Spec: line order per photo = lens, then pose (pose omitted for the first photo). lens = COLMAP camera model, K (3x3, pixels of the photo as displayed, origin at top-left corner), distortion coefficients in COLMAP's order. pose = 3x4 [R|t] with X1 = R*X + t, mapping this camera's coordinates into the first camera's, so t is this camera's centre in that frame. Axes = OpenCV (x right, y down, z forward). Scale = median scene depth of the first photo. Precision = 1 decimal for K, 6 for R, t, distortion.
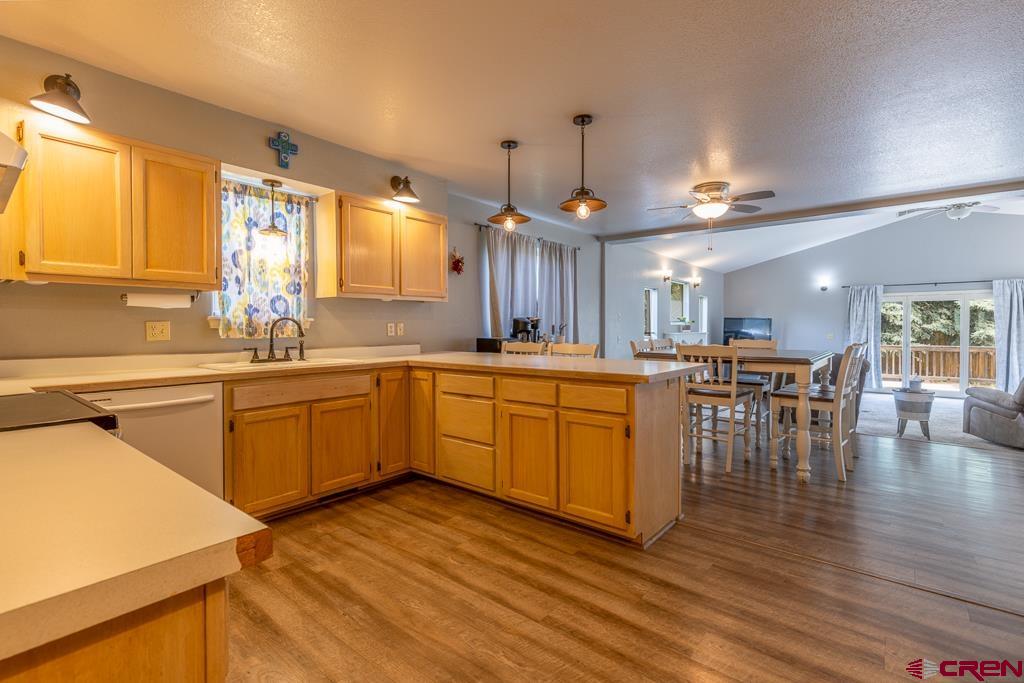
lens RADIAL K [[462.9, 0, 511.8], [0, 462.9, 334.7], [0, 0, 1]] dist [0.011875, -0.000054]
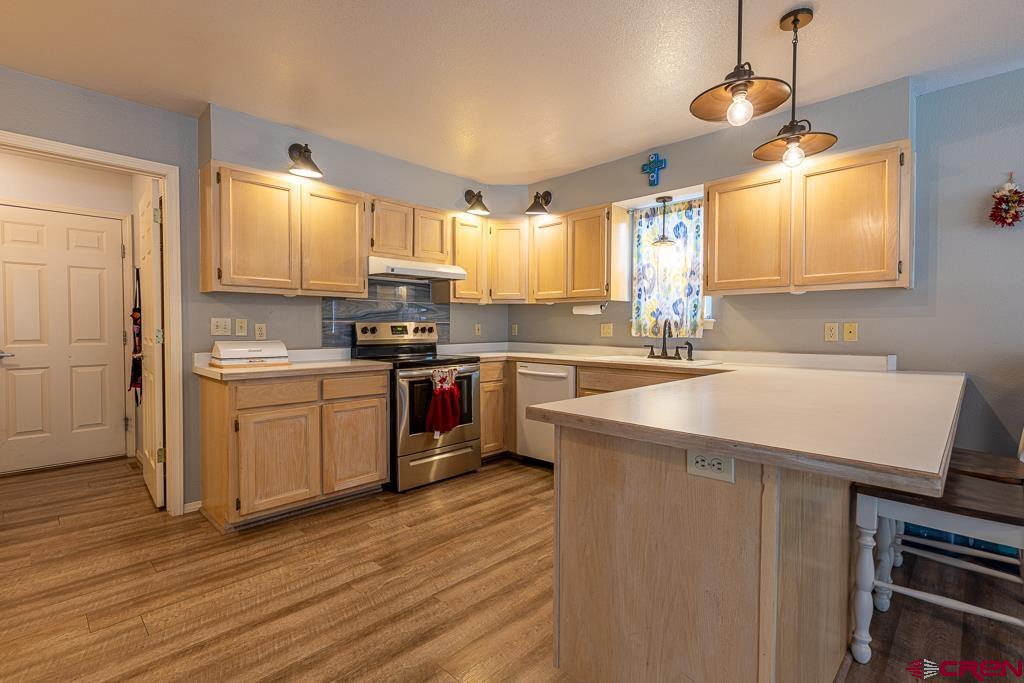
lens RADIAL K [[476.3, 0, 509.7], [0, 476.3, 337.9], [0, 0, 1]] dist [0.003992, 0.000542]
pose [[-0.083476, 0.026737, -0.996151, 0.669689], [-0.019209, 0.999411, 0.028434, -0.017513], [0.996325, 0.021508, -0.082913, 0.731405]]
